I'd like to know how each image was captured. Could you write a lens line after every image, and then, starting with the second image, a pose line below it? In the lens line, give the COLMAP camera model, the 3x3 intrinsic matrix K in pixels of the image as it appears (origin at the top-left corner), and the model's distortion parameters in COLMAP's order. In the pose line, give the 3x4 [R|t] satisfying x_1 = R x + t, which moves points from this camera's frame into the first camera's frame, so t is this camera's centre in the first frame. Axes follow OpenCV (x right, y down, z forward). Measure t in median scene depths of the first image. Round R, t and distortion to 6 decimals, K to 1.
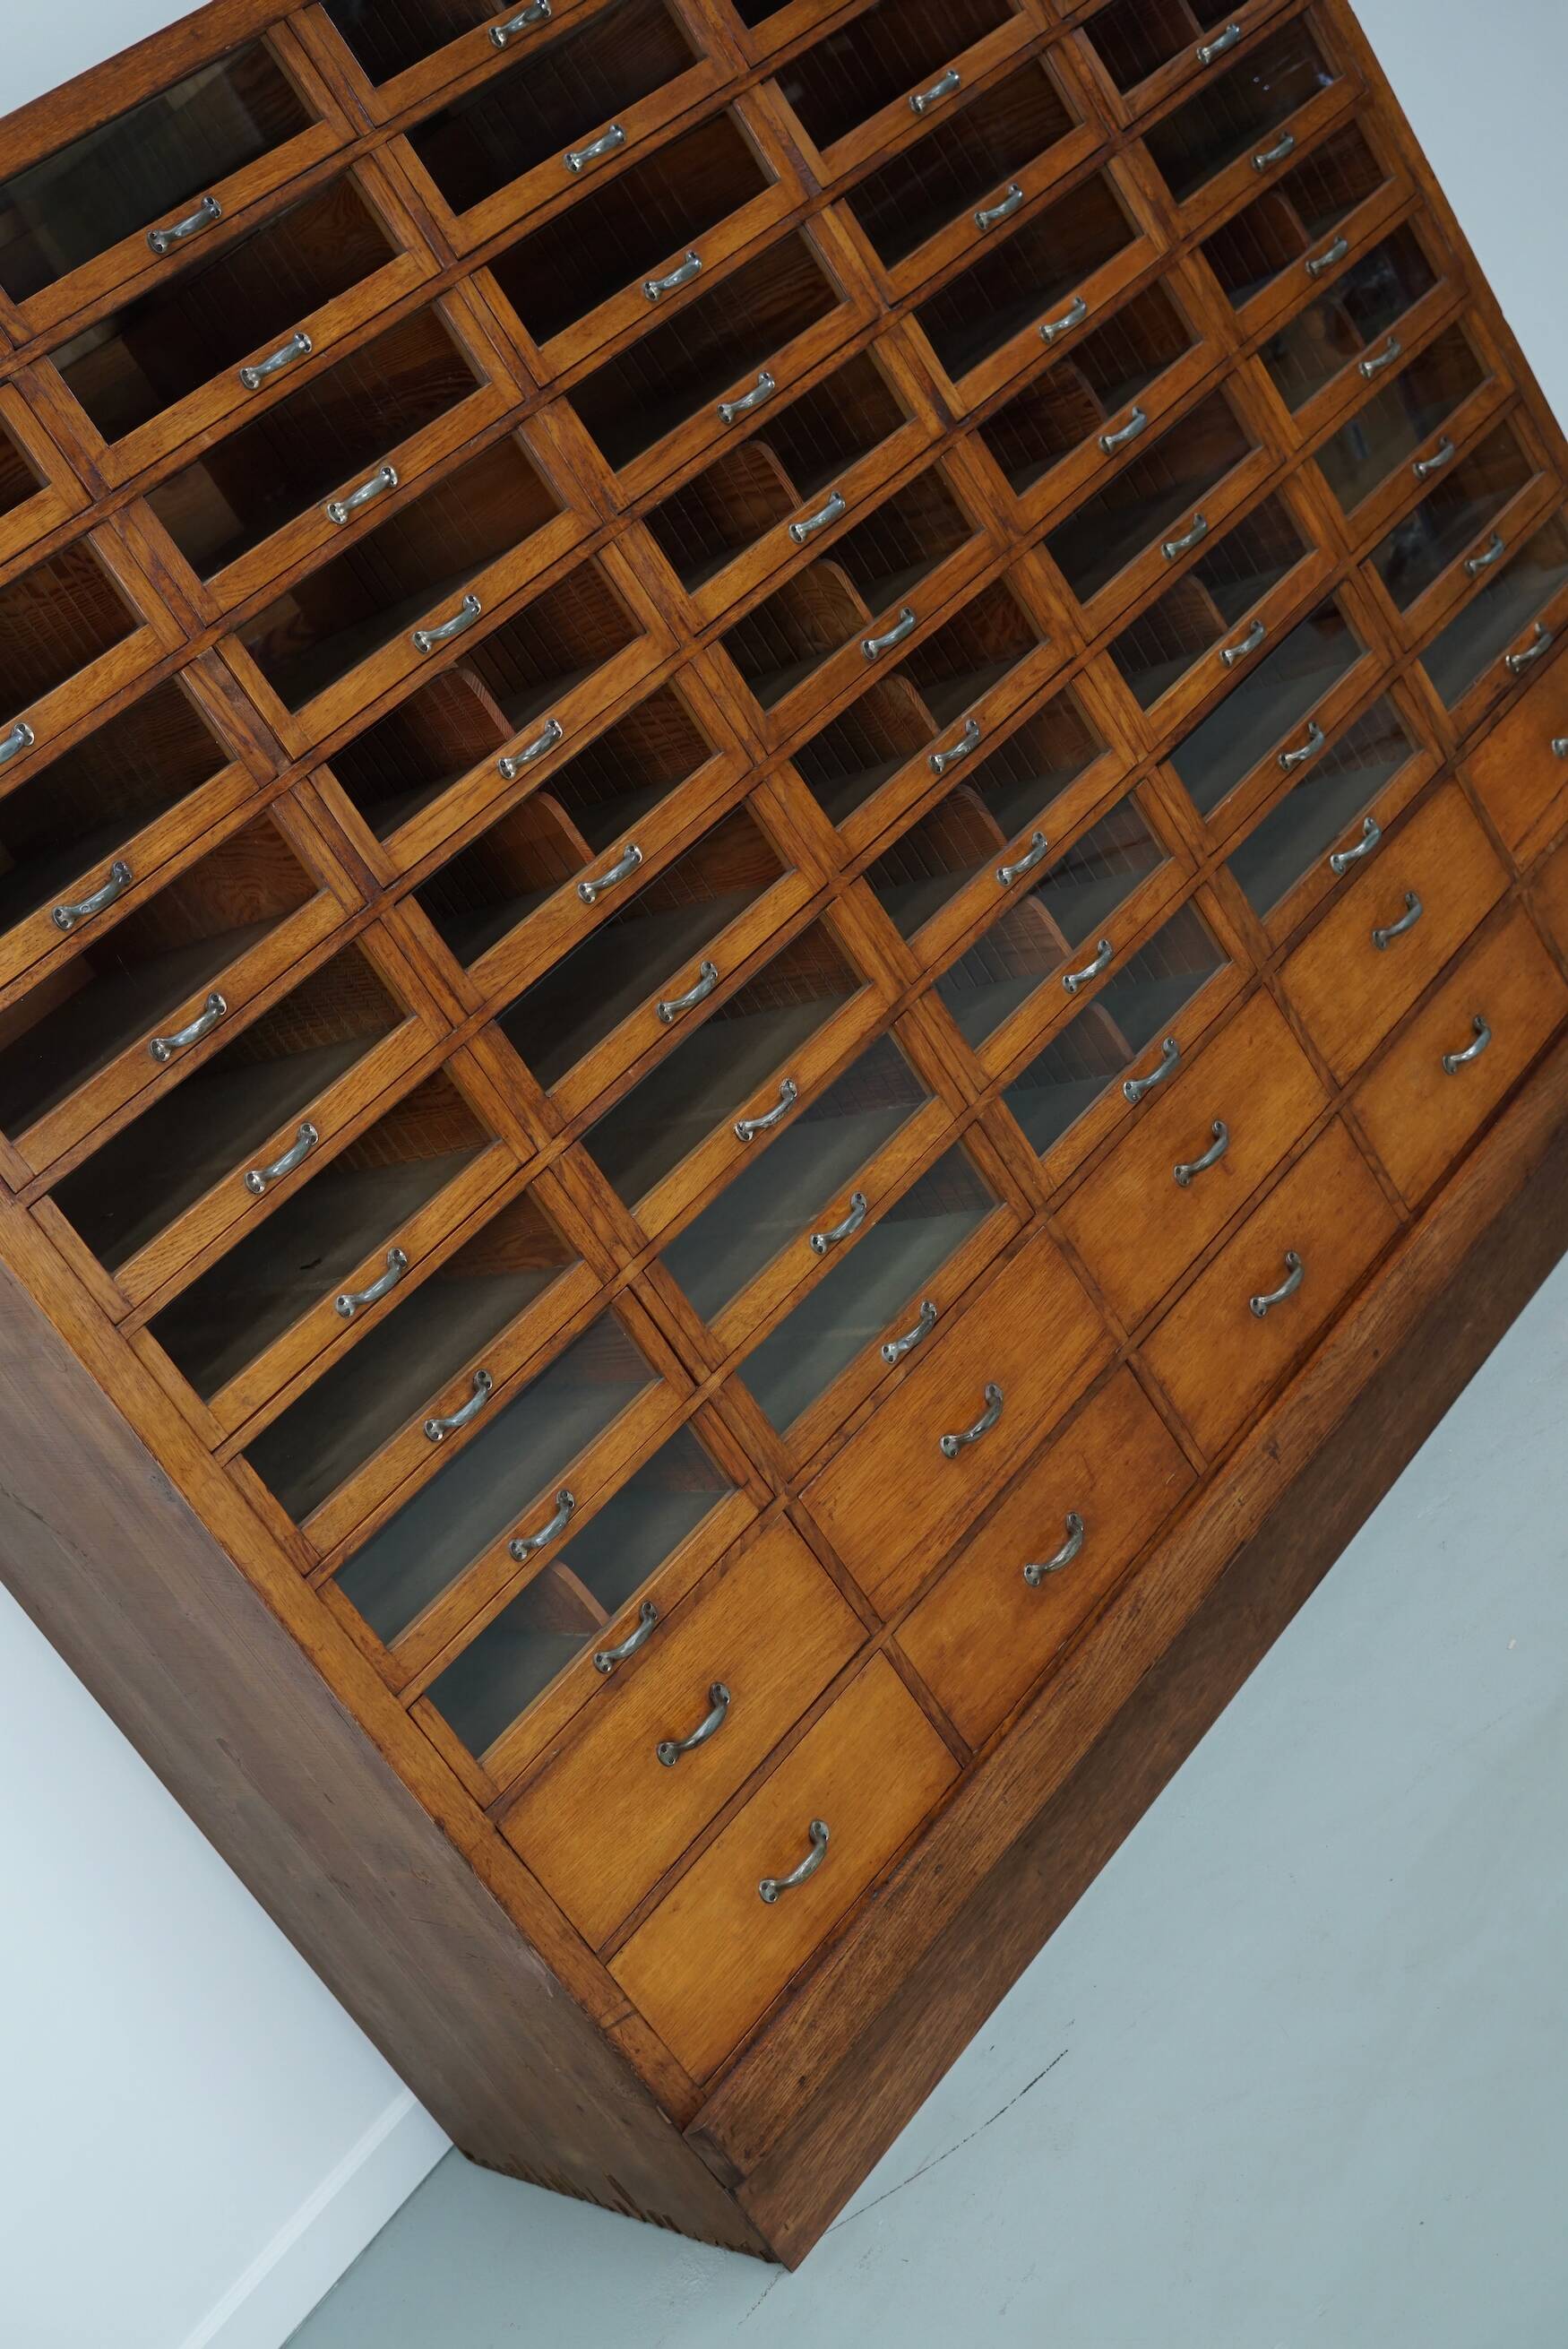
lens RADIAL K [[3021.8, 0, 787.5], [0, 3021.8, 1169.9], [0, 0, 1]] dist [-0.095351, 0.000000]
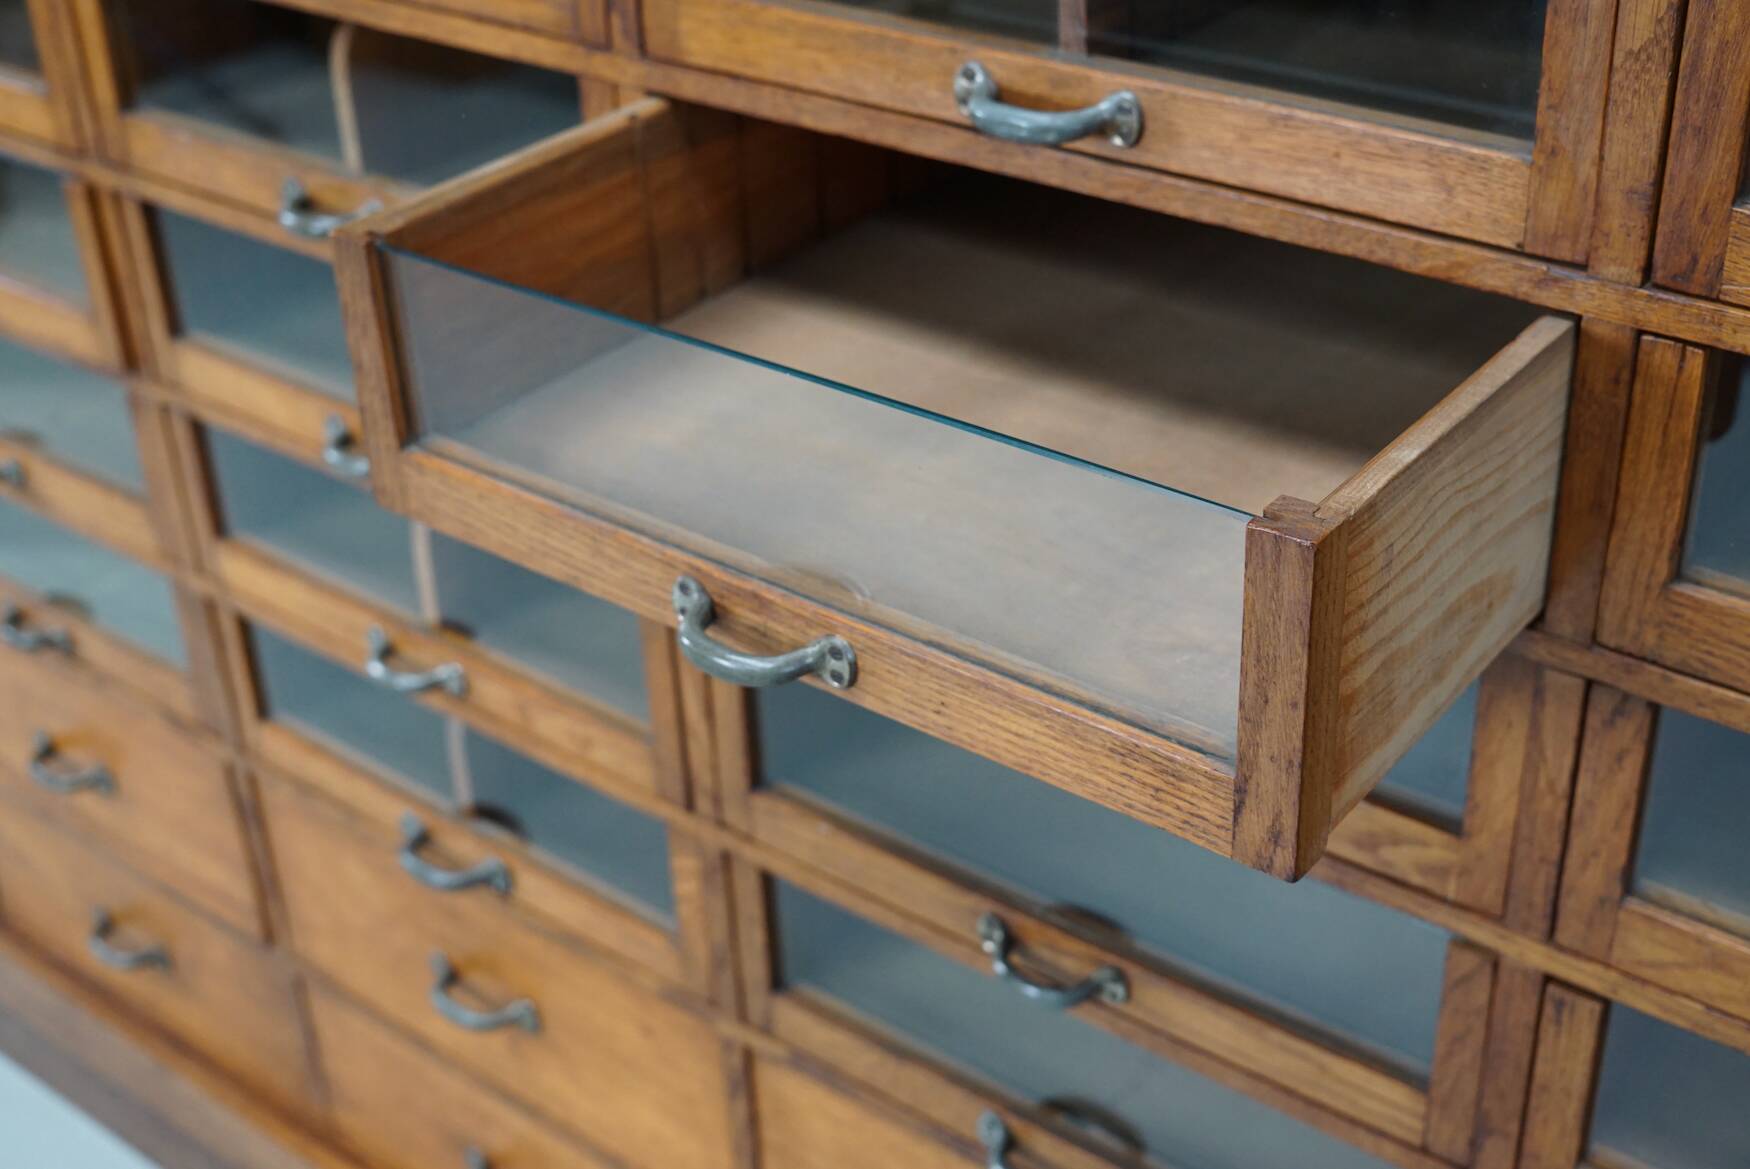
lens RADIAL K [[2251.5, 0, 894.0], [0, 2251.5, 584.2], [0, 0, 1]] dist [-0.095351, 0.000000]
pose [[0.115330, 0.879936, -0.460881, 0.317414], [-0.390991, 0.466736, 0.793274, -0.480491], [0.913140, 0.088712, 0.397875, 1.025555]]
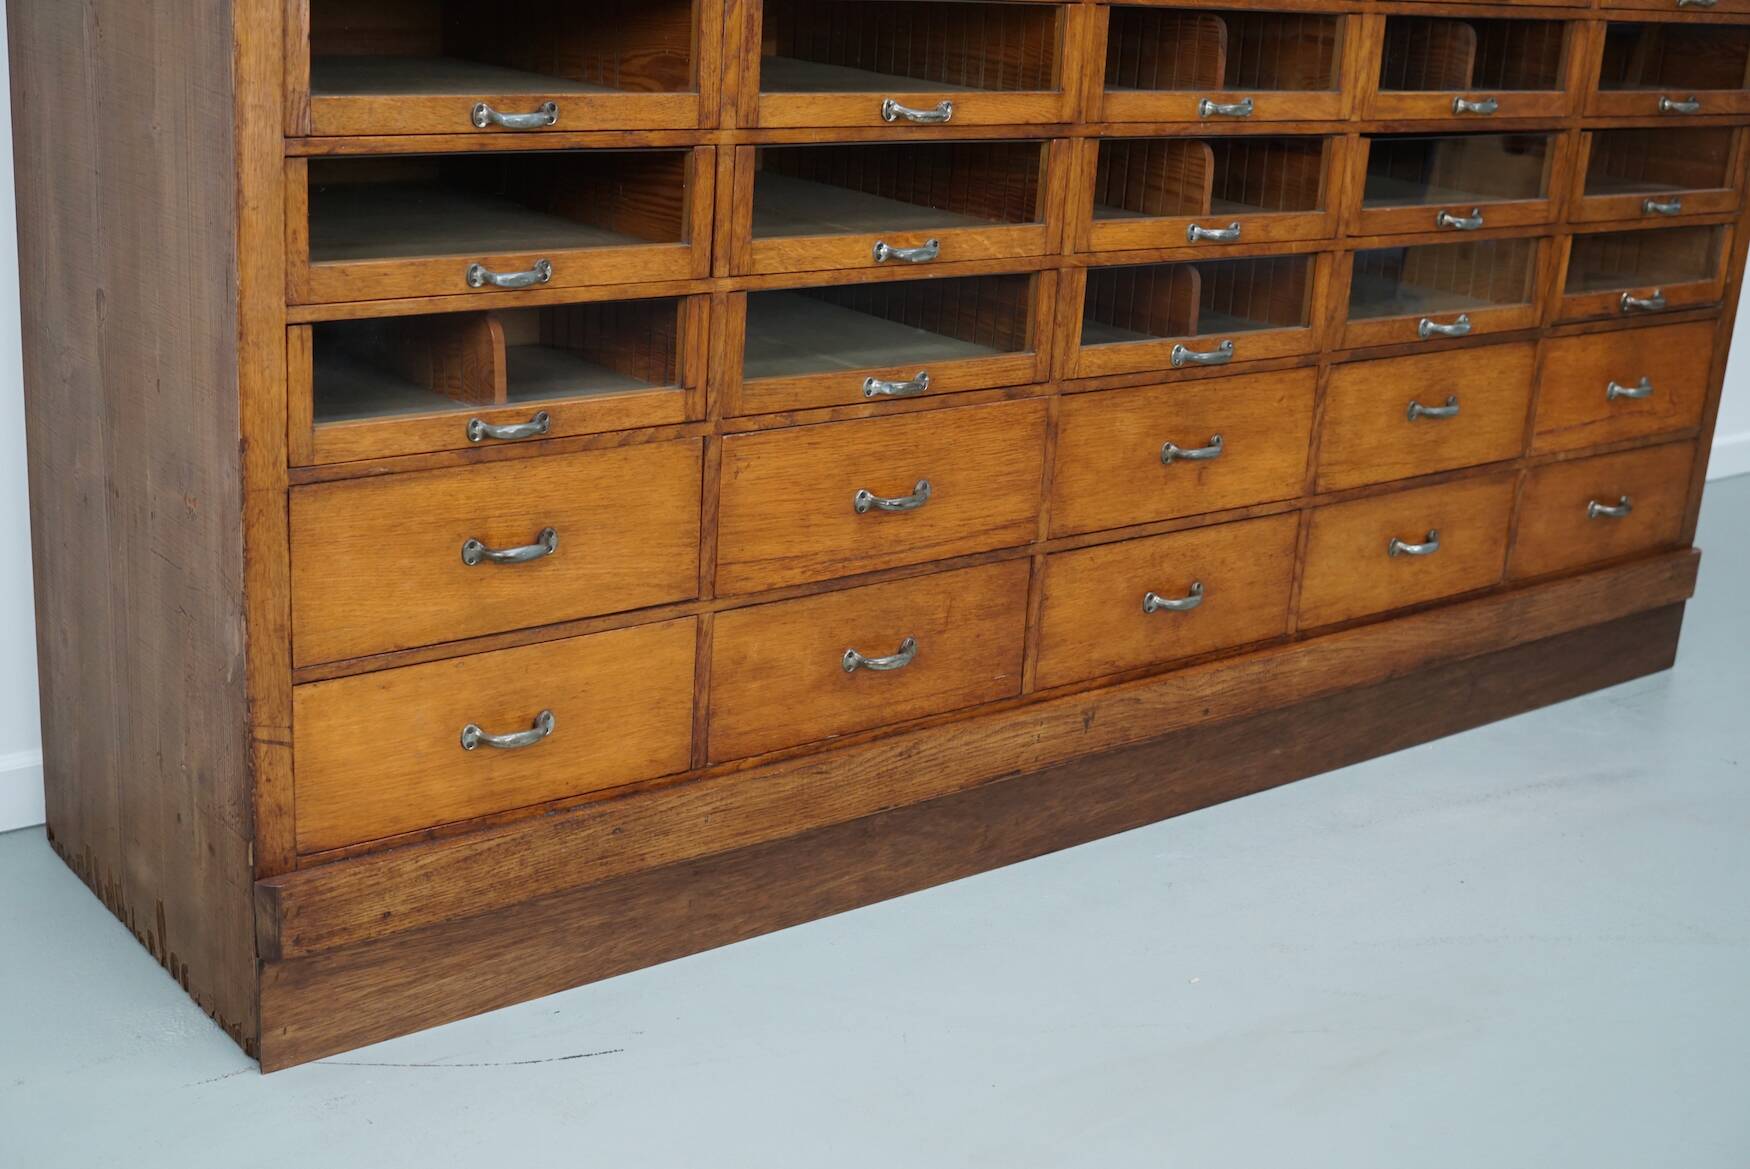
lens RADIAL K [[2251.5, 0, 857.9], [0, 2251.5, 579.3], [0, 0, 1]] dist [-0.095351, 0.000000]
pose [[0.813821, 0.577425, 0.065397, 0.018758], [-0.574163, 0.816332, -0.062763, 0.170820], [-0.089627, 0.013529, 0.995884, 0.258805]]
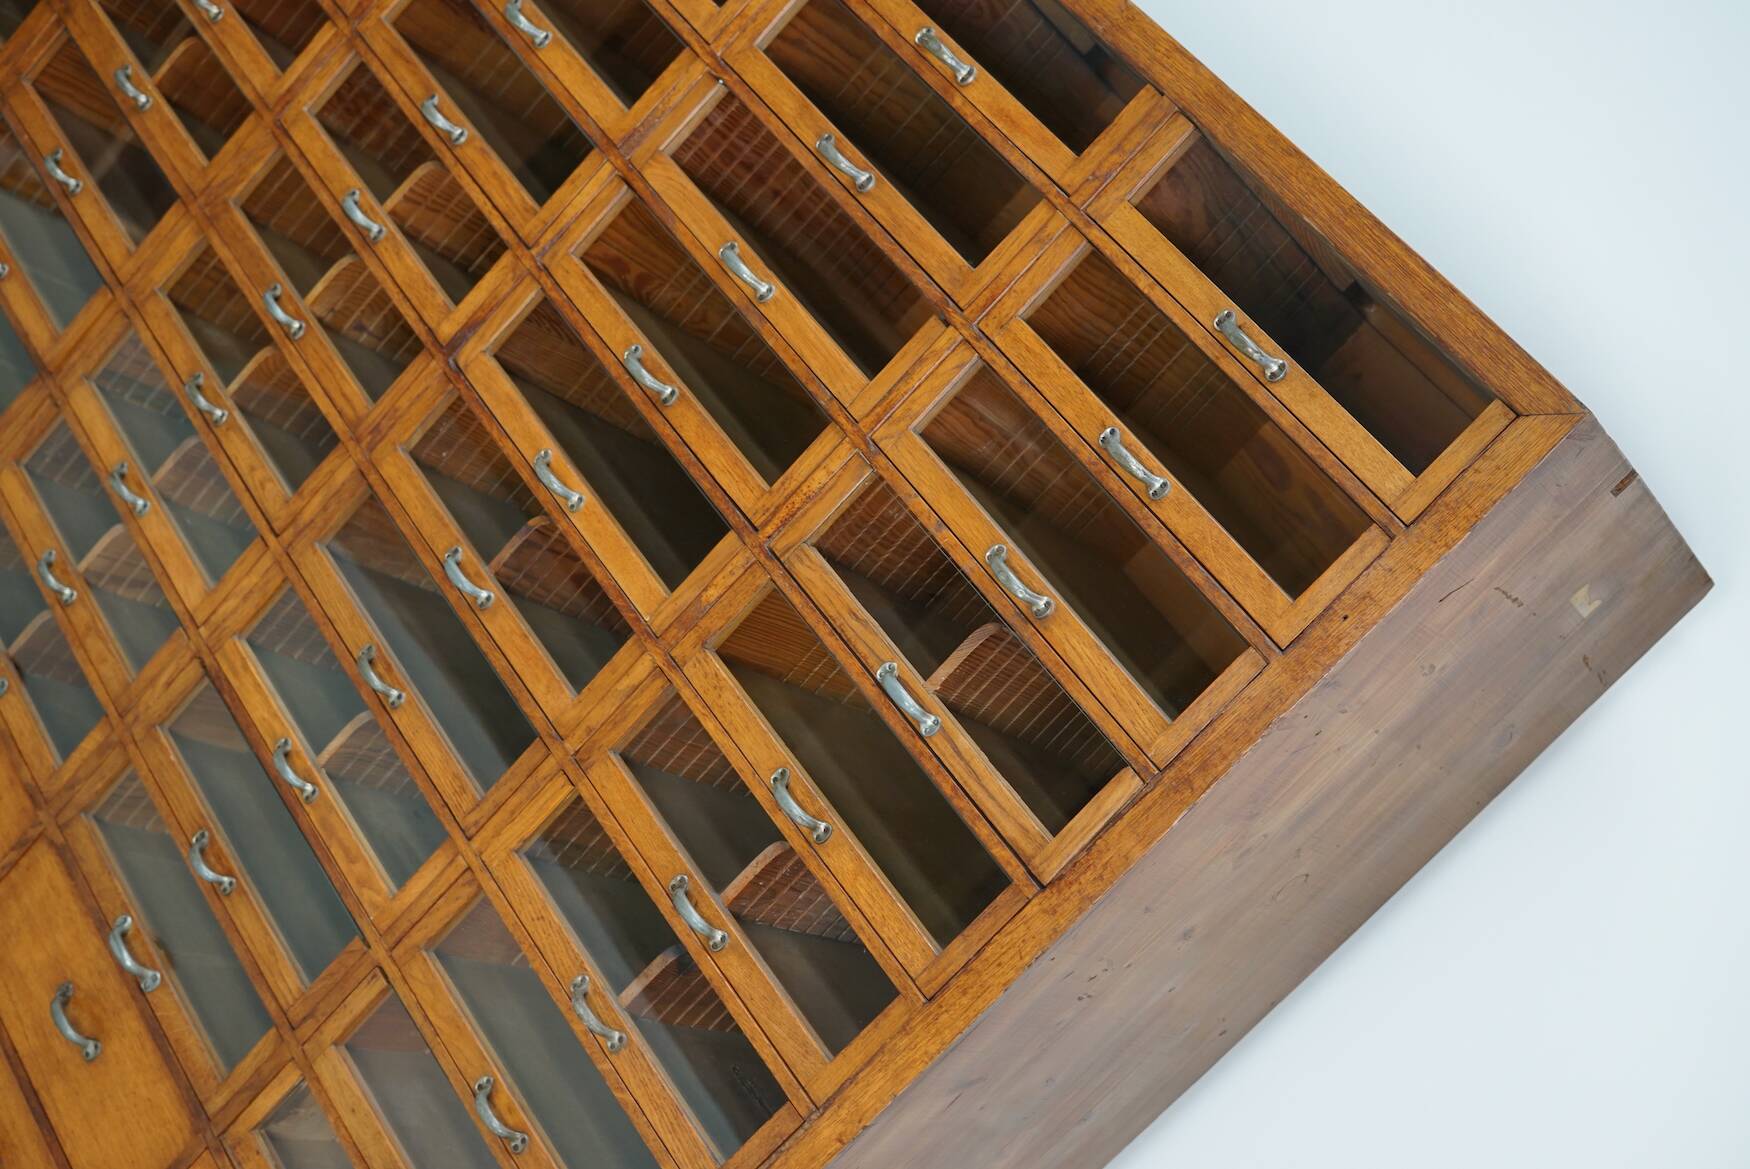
lens RADIAL K [[2251.5, 0, 872.5], [0, 2251.5, 587.1], [0, 0, 1]] dist [-0.095351, 0.000000]
pose [[-0.316630, 0.624209, -0.714219, 0.645419], [-0.831691, 0.179367, 0.525470, -0.812405], [0.456110, 0.760389, 0.462355, 0.859708]]
